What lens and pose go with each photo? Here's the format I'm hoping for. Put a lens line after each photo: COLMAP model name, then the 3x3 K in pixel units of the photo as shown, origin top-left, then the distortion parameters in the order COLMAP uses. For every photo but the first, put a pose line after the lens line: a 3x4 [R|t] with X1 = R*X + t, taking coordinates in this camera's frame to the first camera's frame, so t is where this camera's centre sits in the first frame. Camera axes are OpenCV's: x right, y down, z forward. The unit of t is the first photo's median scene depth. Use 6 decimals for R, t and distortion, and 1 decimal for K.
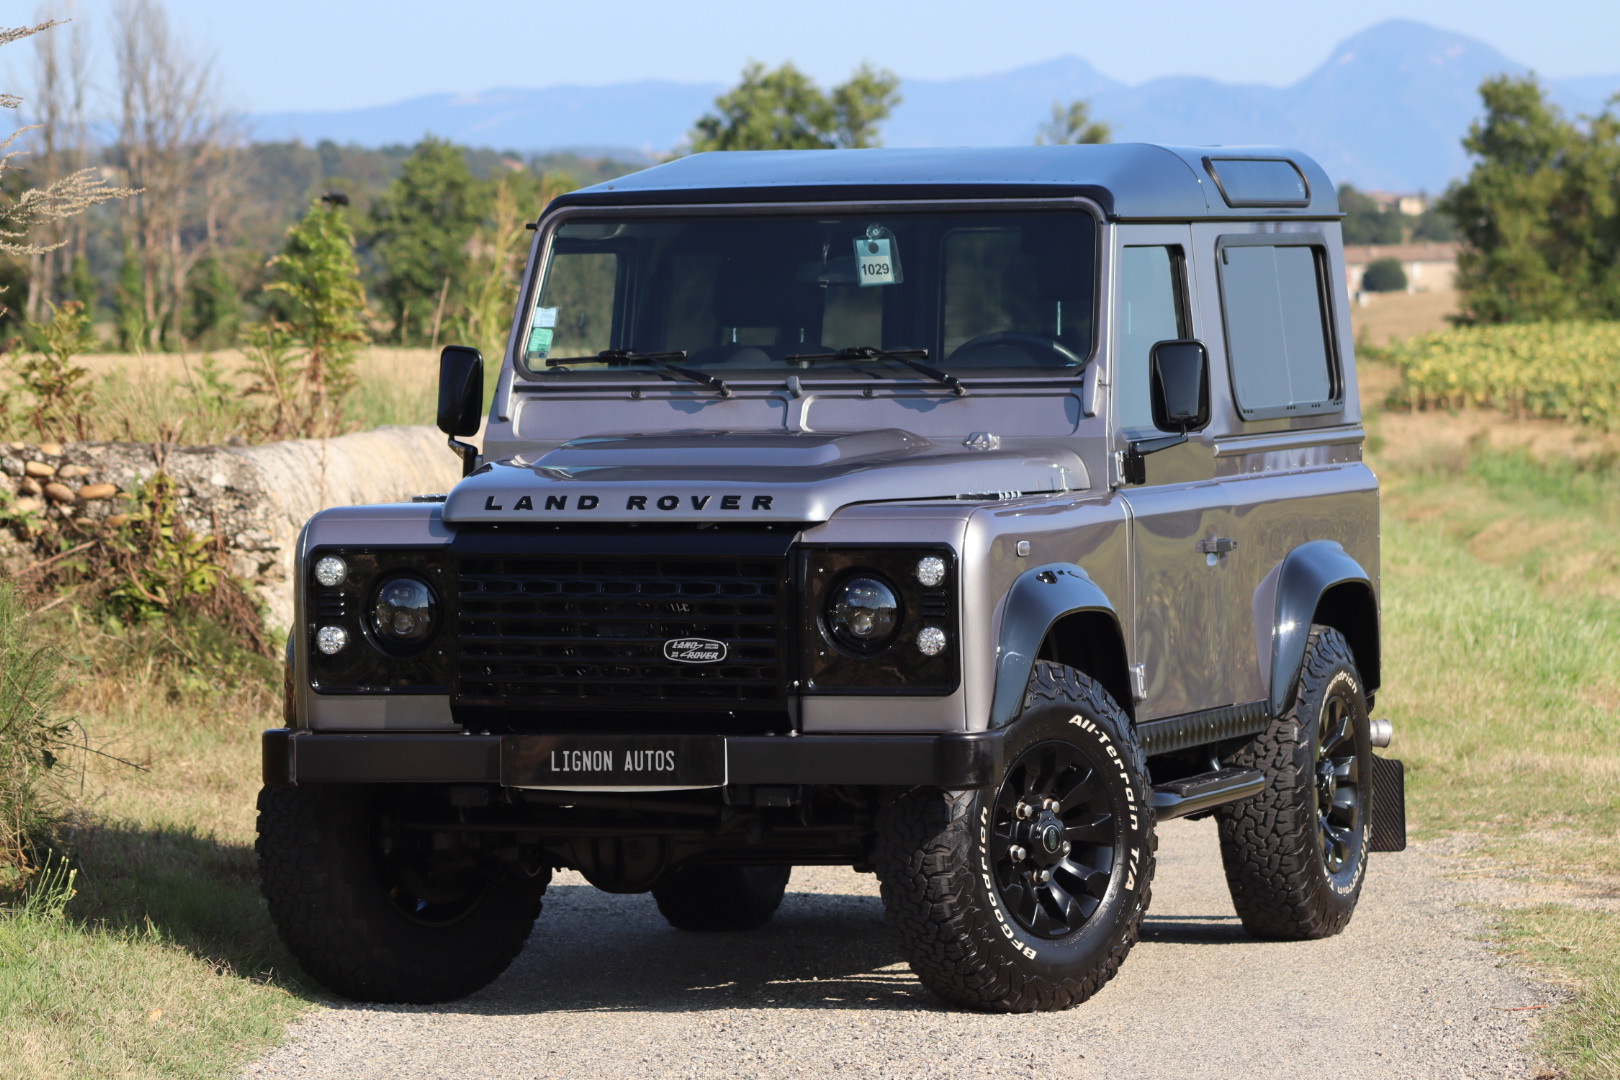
lens RADIAL K [[8928.4, 0, 813.5], [0, 8928.4, 549.2], [0, 0, 1]] dist [0.840578, 0.000000]
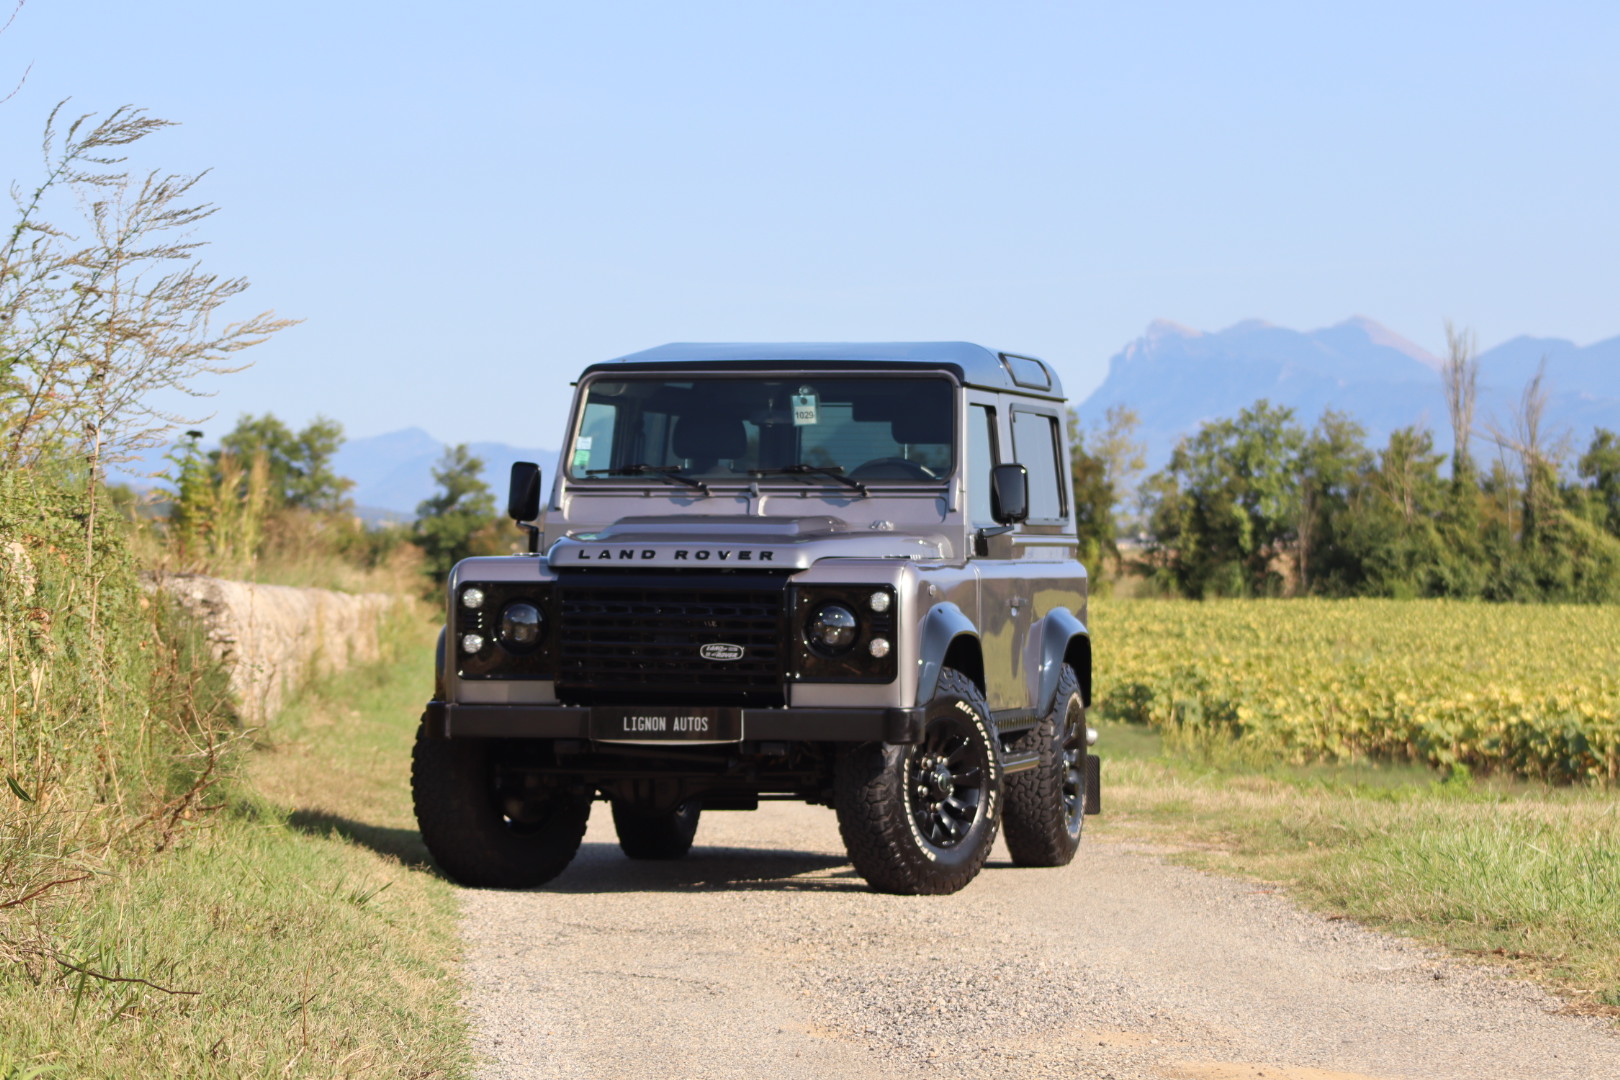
lens RADIAL K [[5944.8, 0, 815.8], [0, 5944.8, 542.9], [0, 0, 1]] dist [0.008496, 0.000000]
pose [[0.994729, 0.019035, 0.100760, -0.096207], [-0.015280, 0.999164, -0.037908, 0.029837], [-0.101397, 0.036169, 0.994188, -0.006245]]
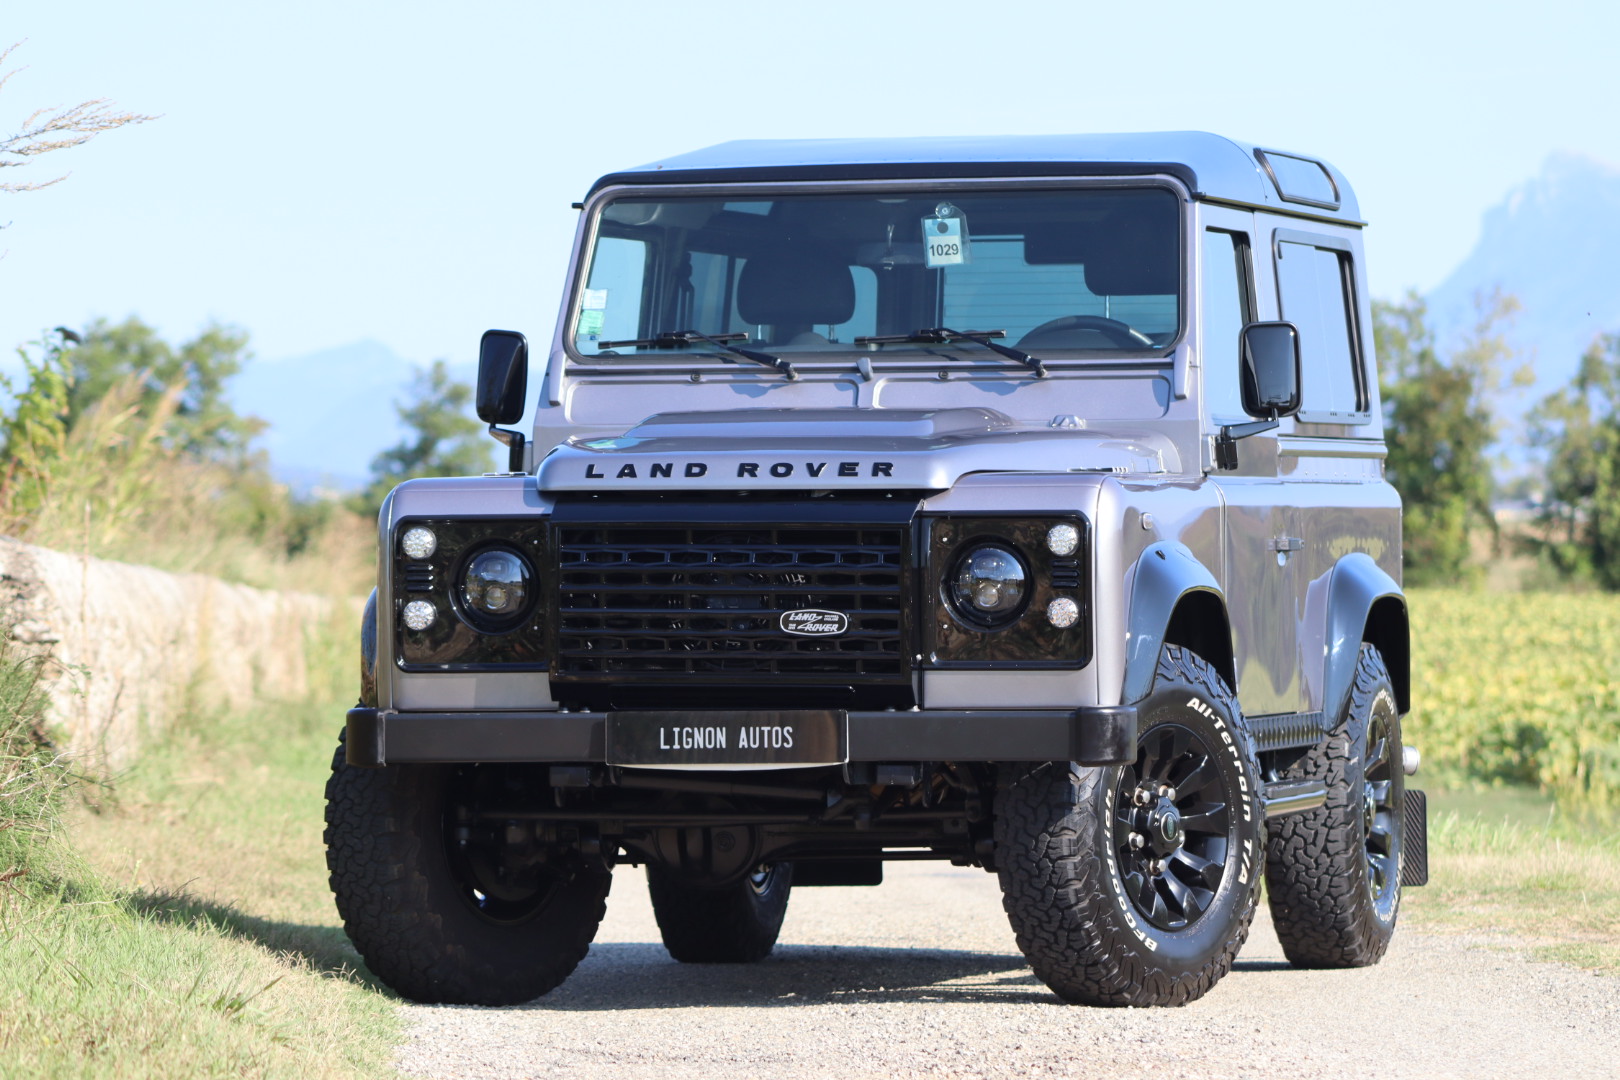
lens RADIAL K [[9494.8, 0, 808.7], [0, 9494.8, 524.0], [0, 0, 1]] dist [0.776471, 0.000000]
pose [[0.996839, 0.006605, 0.079167, -0.091331], [-0.003660, 0.999298, -0.037281, 0.037472], [-0.079358, 0.036873, 0.996164, -0.014371]]
